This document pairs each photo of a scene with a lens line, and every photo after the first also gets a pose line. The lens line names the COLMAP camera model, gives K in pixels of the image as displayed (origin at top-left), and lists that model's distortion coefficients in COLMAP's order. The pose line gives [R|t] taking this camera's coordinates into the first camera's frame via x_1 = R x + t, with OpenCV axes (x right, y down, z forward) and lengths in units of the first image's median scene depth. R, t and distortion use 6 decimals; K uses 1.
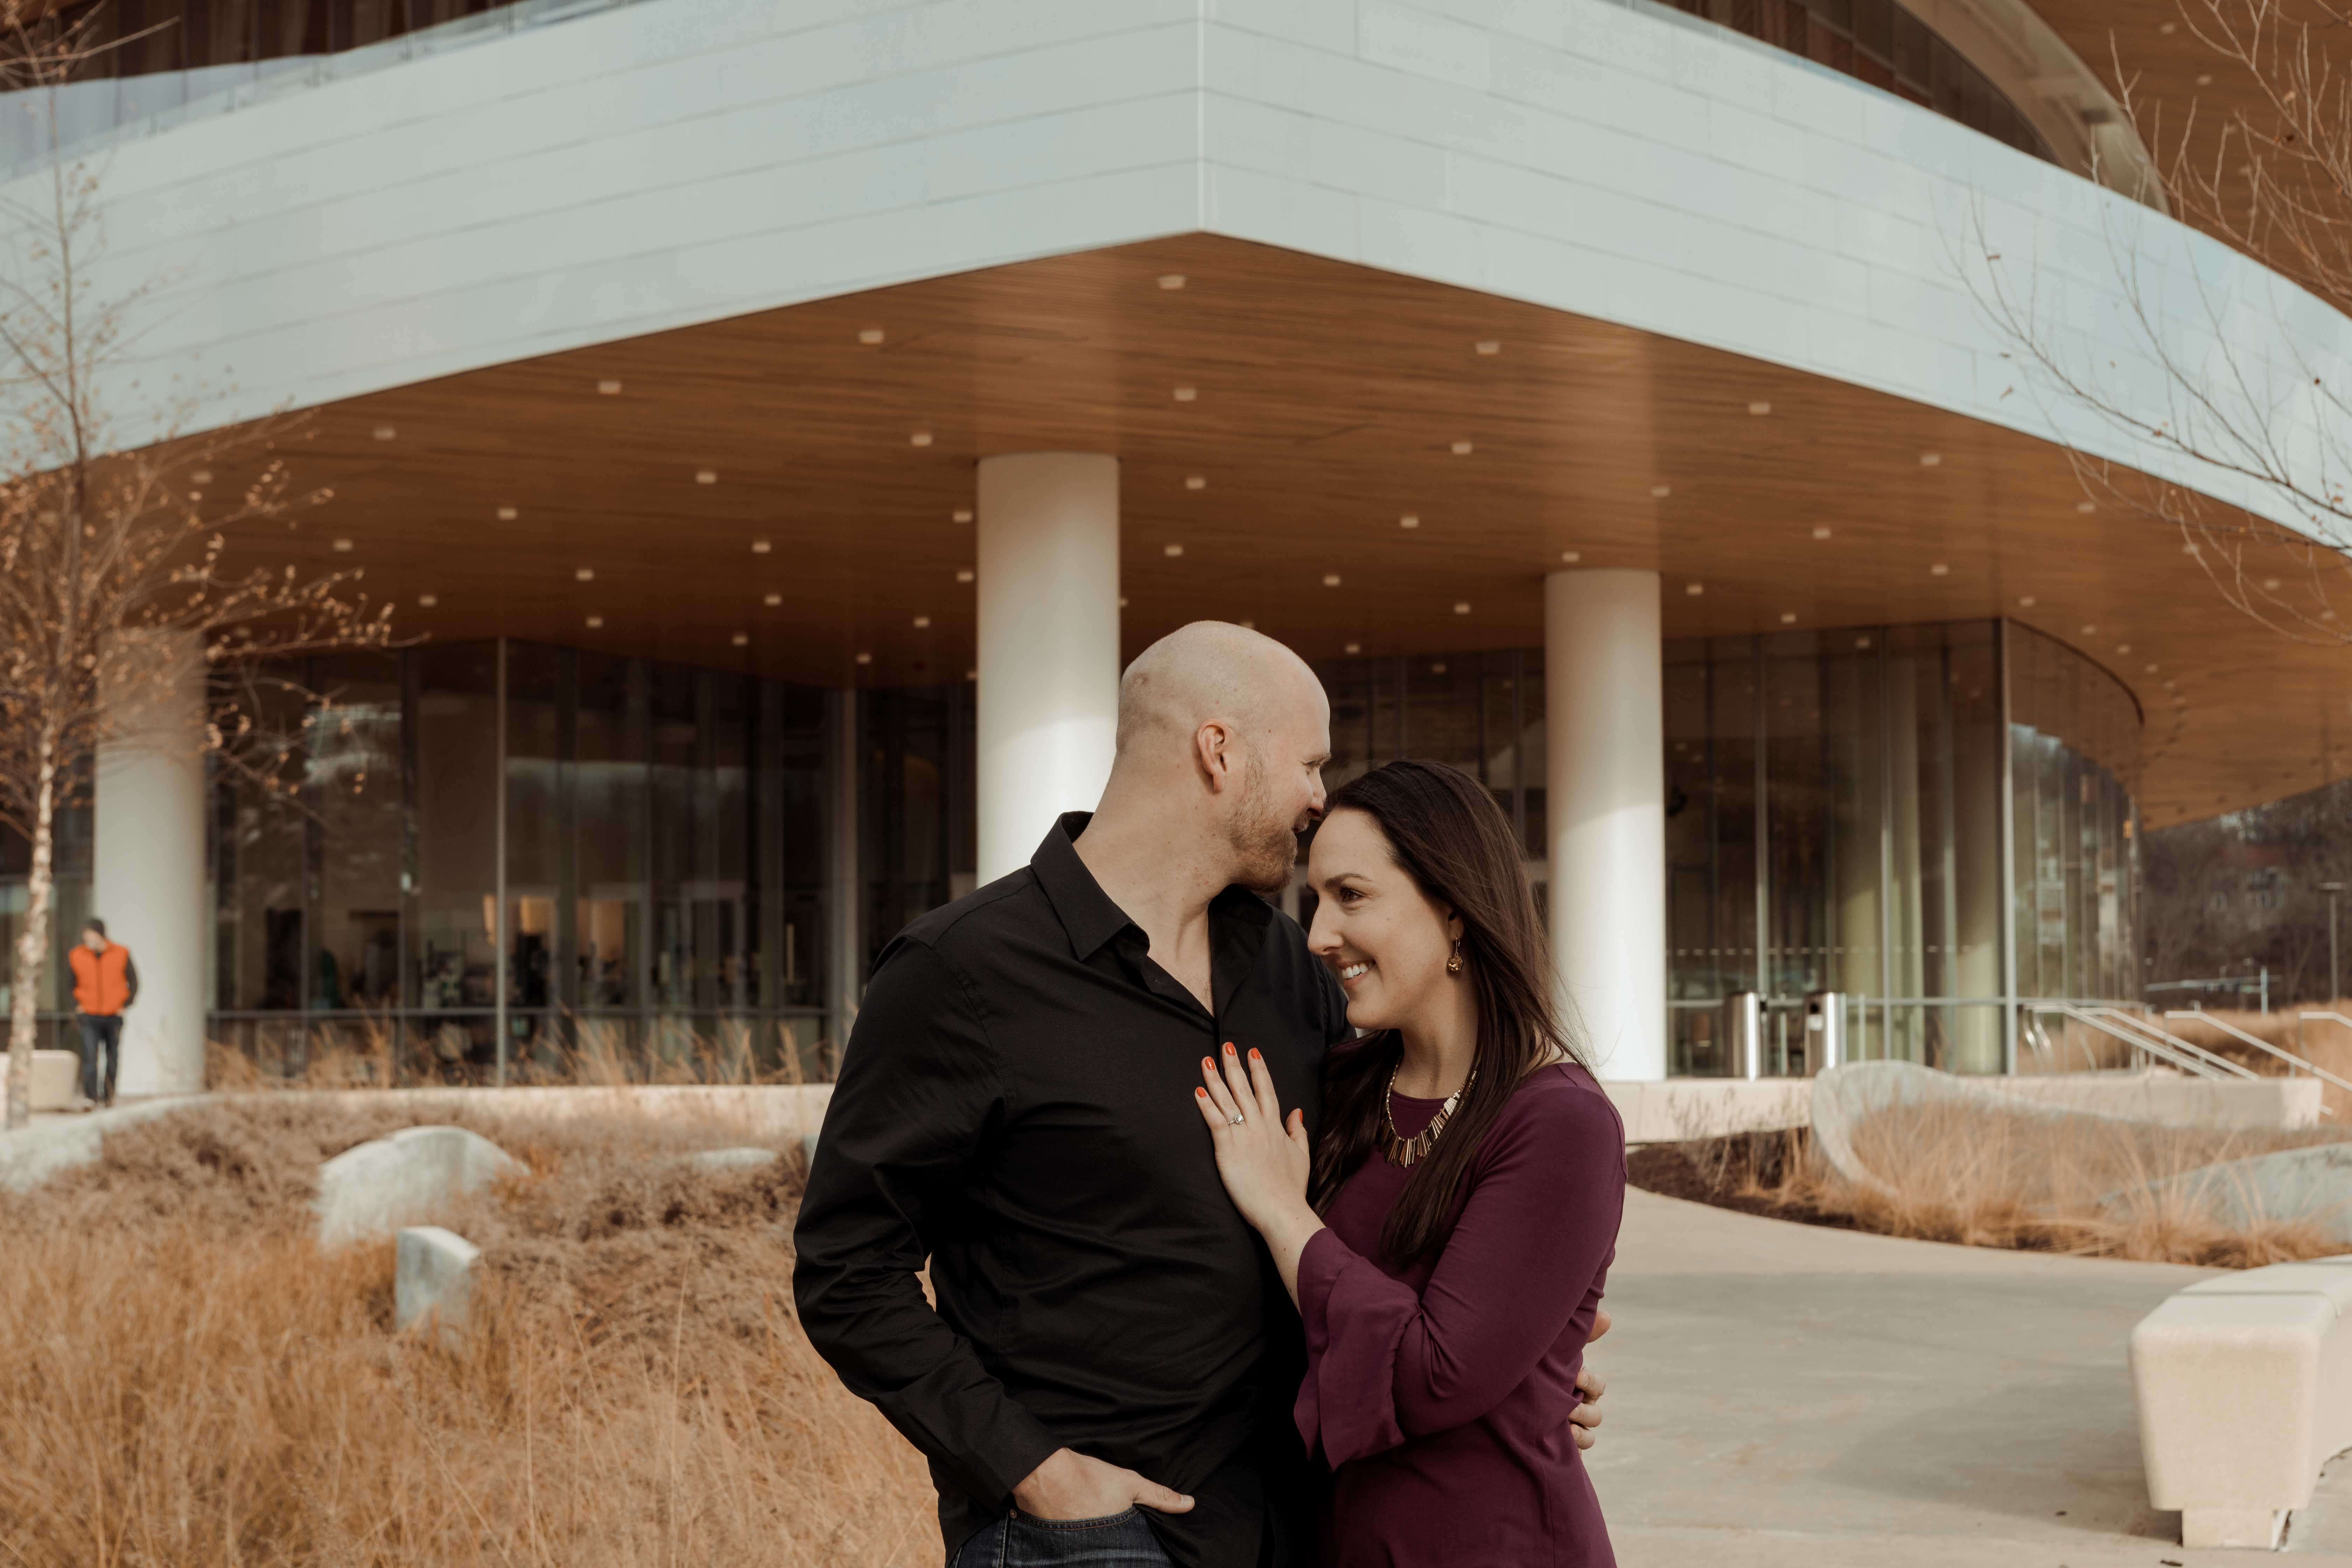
lens RADIAL K [[4600.8, 0, 1173.2], [0, 4600.8, 777.9], [0, 0, 1]] dist [-0.031975, -0.131920]
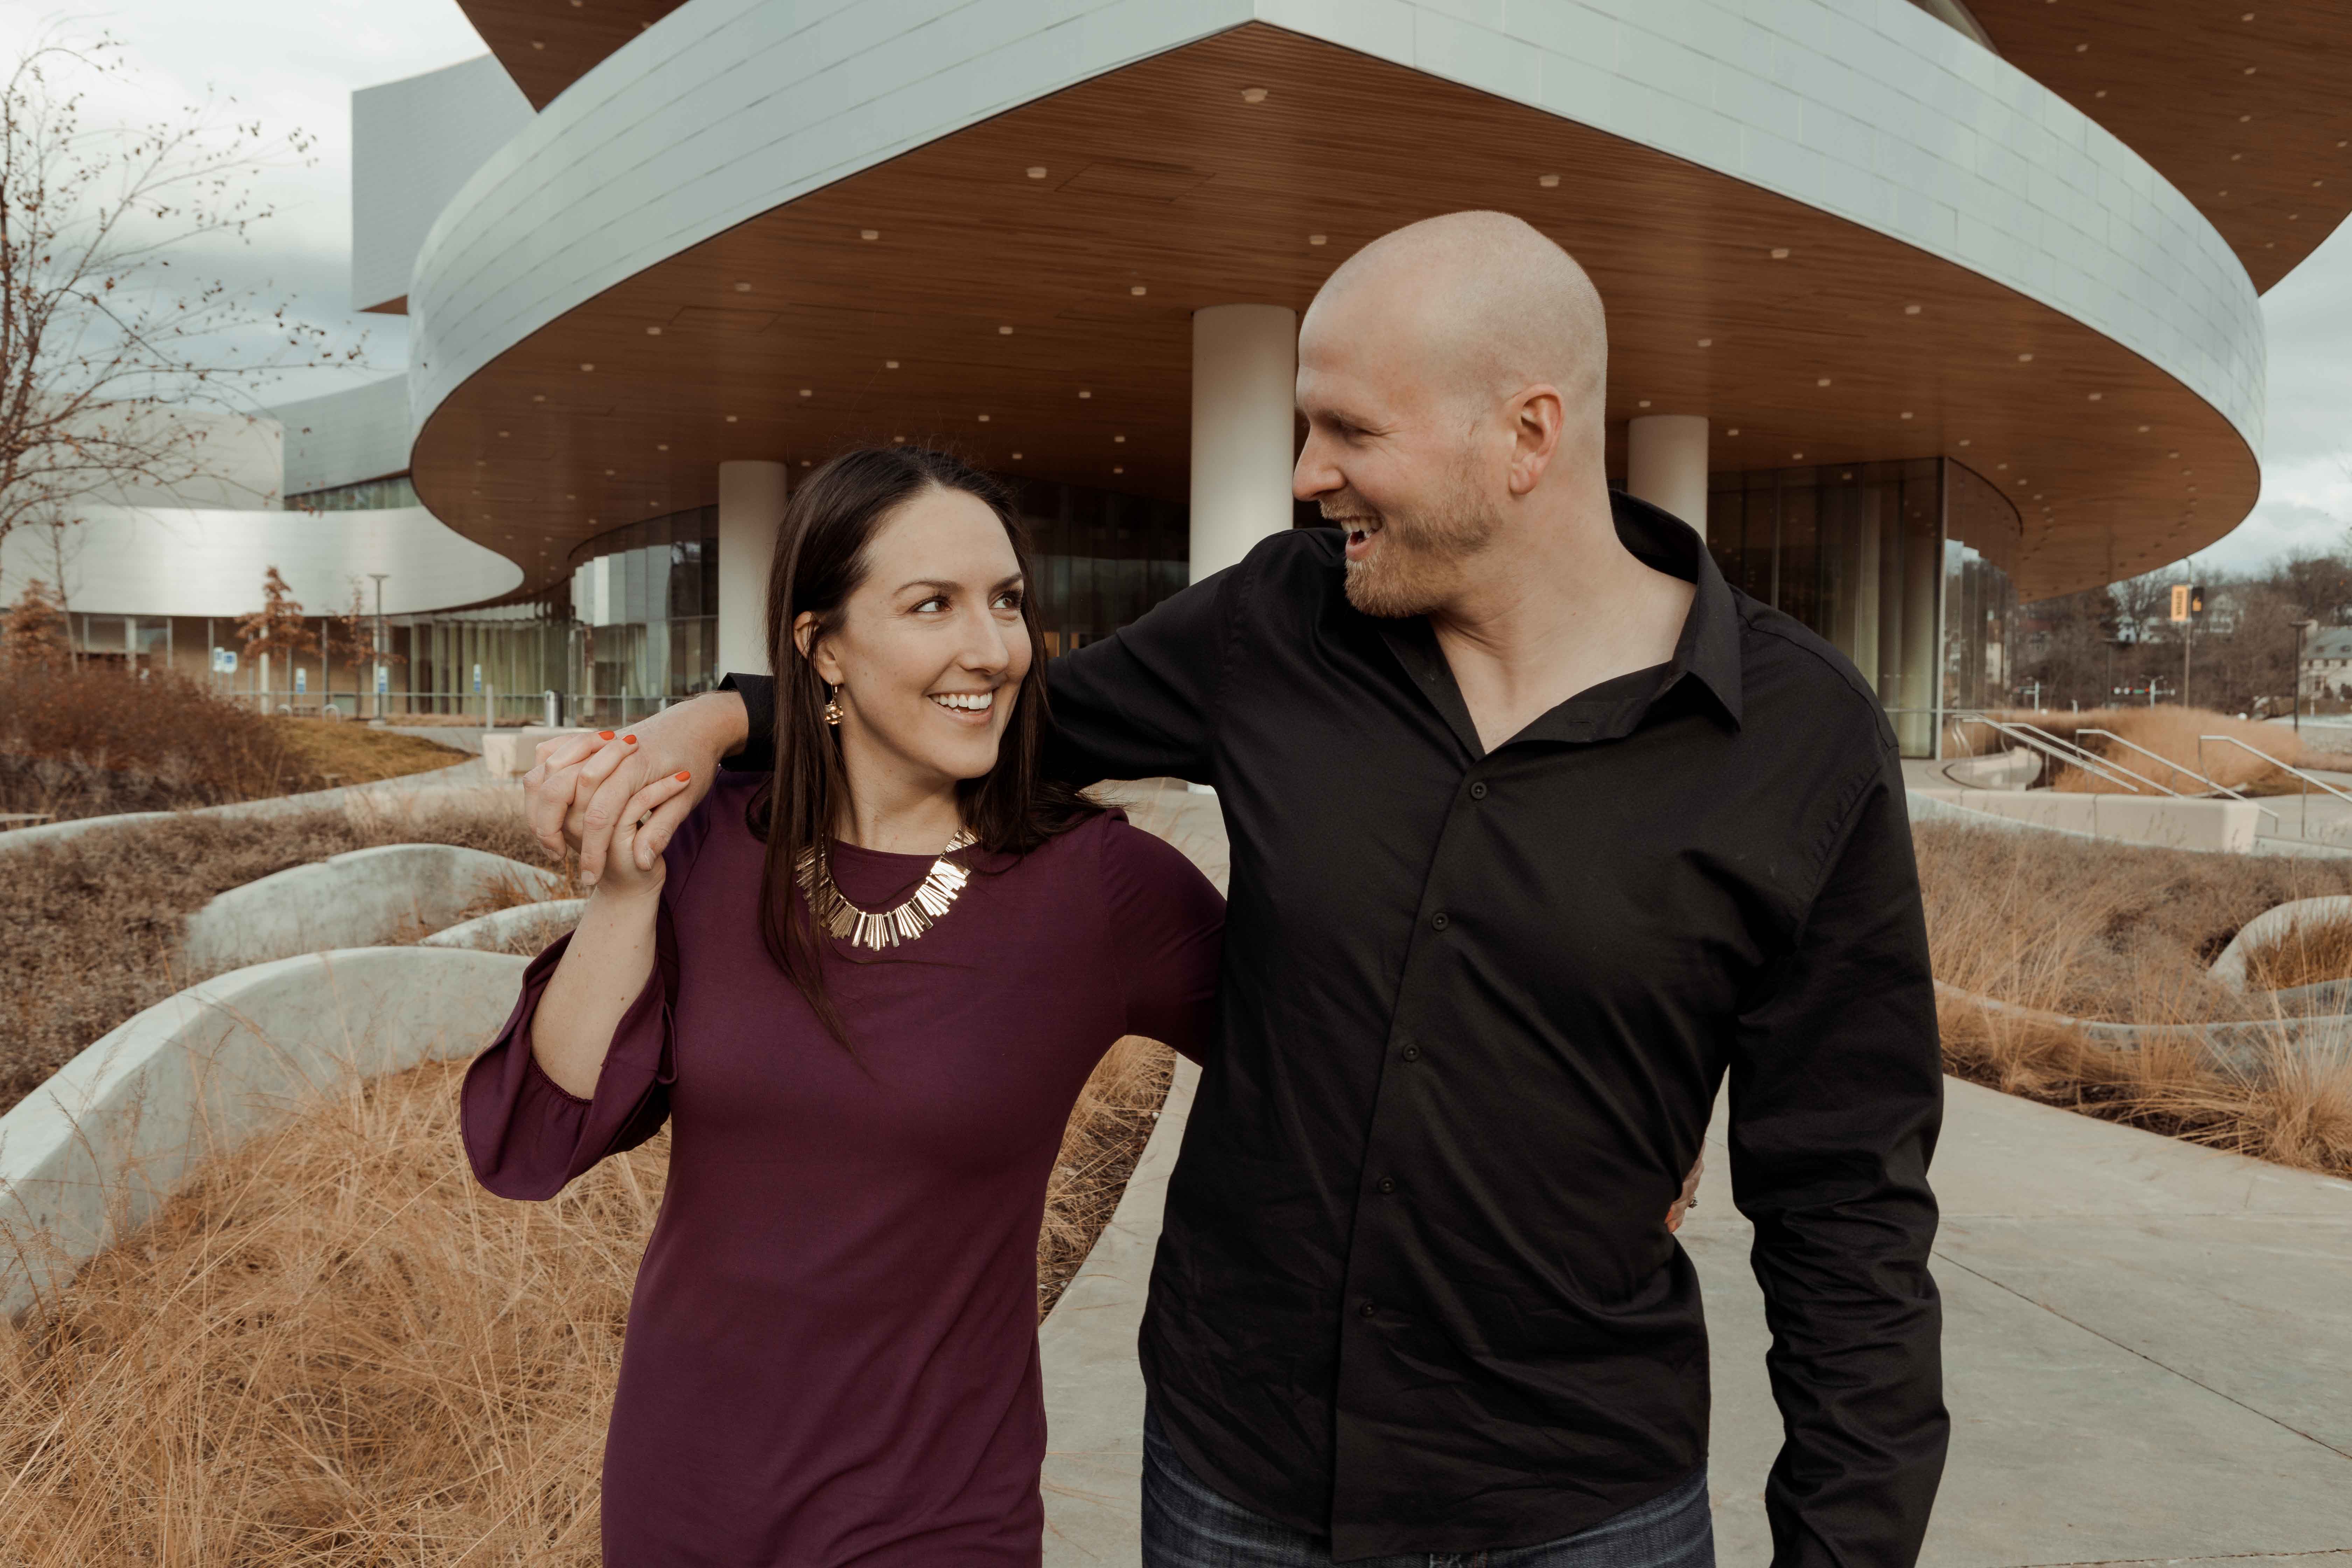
lens RADIAL K [[2091.0, 0, 1180.4], [0, 2091.0, 790.9], [0, 0, 1]] dist [-0.005168, 0.011524]
pose [[0.988460, 0.023667, -0.149624, 0.050785], [-0.008740, 0.994985, 0.099644, 0.010707], [0.151232, -0.097187, 0.983709, 0.371235]]
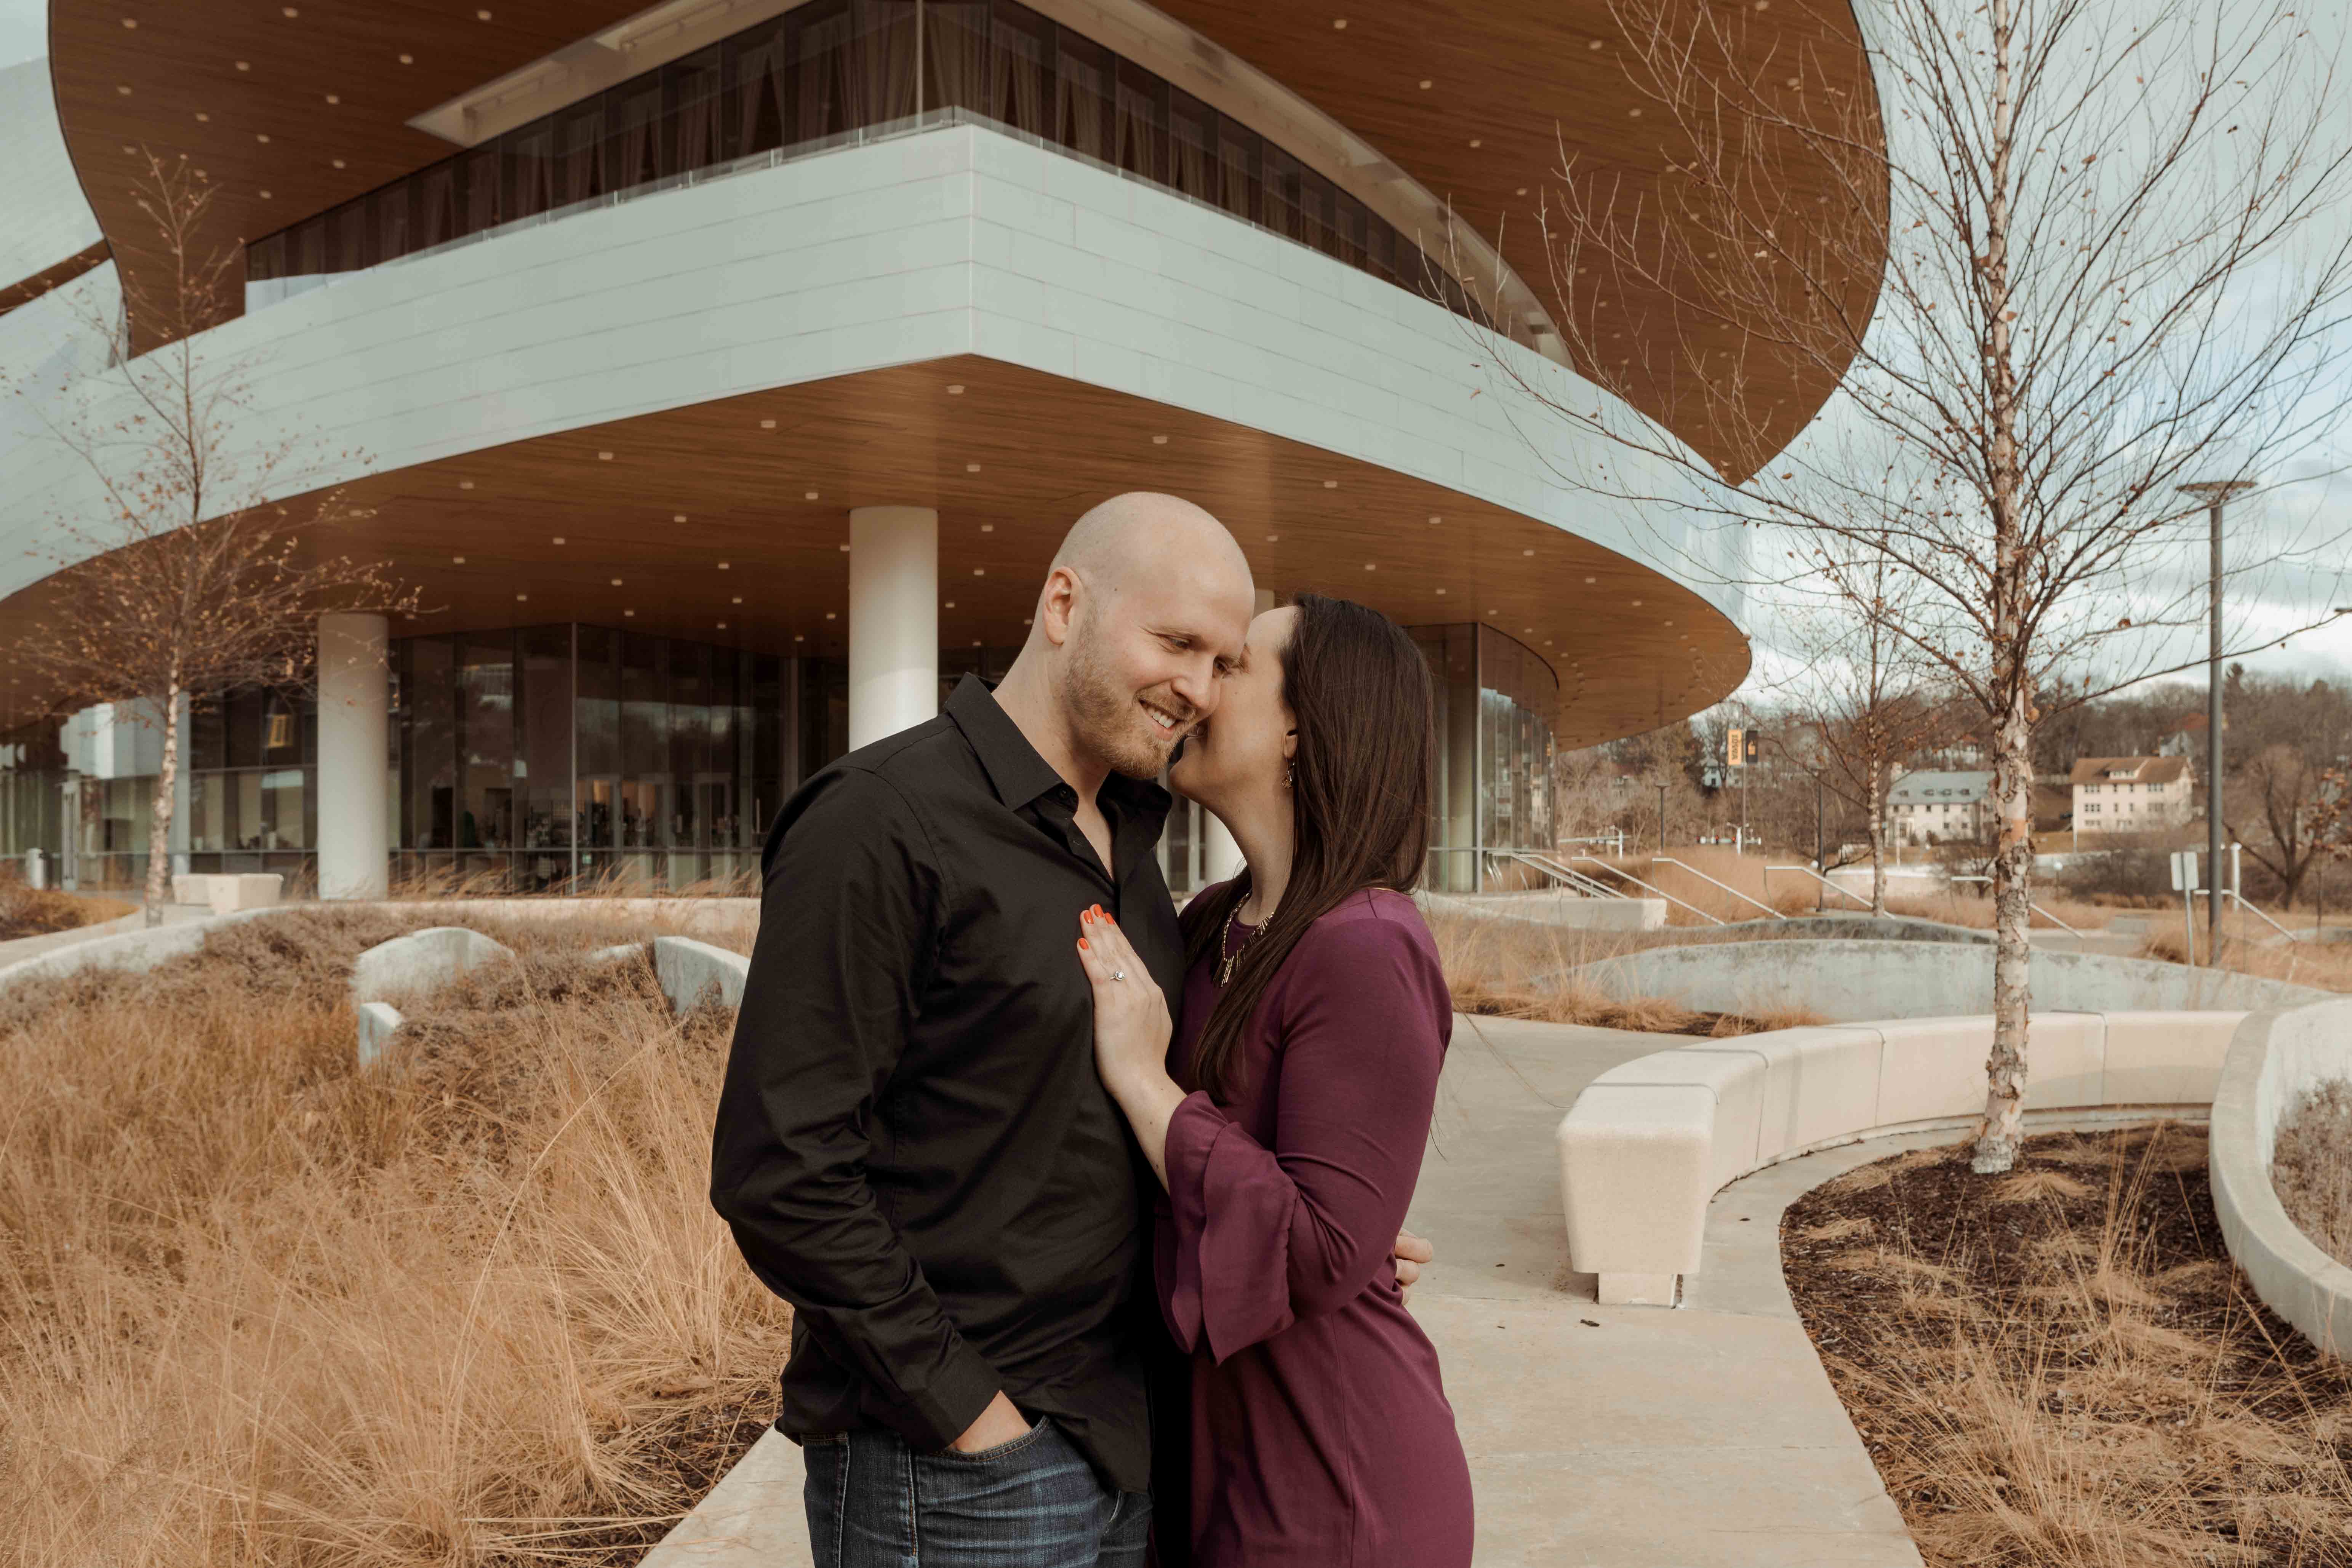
lens RADIAL K [[2544.0, 0, 1216.1], [0, 2544.0, 855.8], [0, 0, 1]] dist [0.011036, -0.030936]
pose [[0.997095, 0.006149, 0.075924, 0.018667], [-0.010122, 0.998593, 0.052063, 0.004038], [-0.075497, -0.052680, 0.995753, 0.095203]]
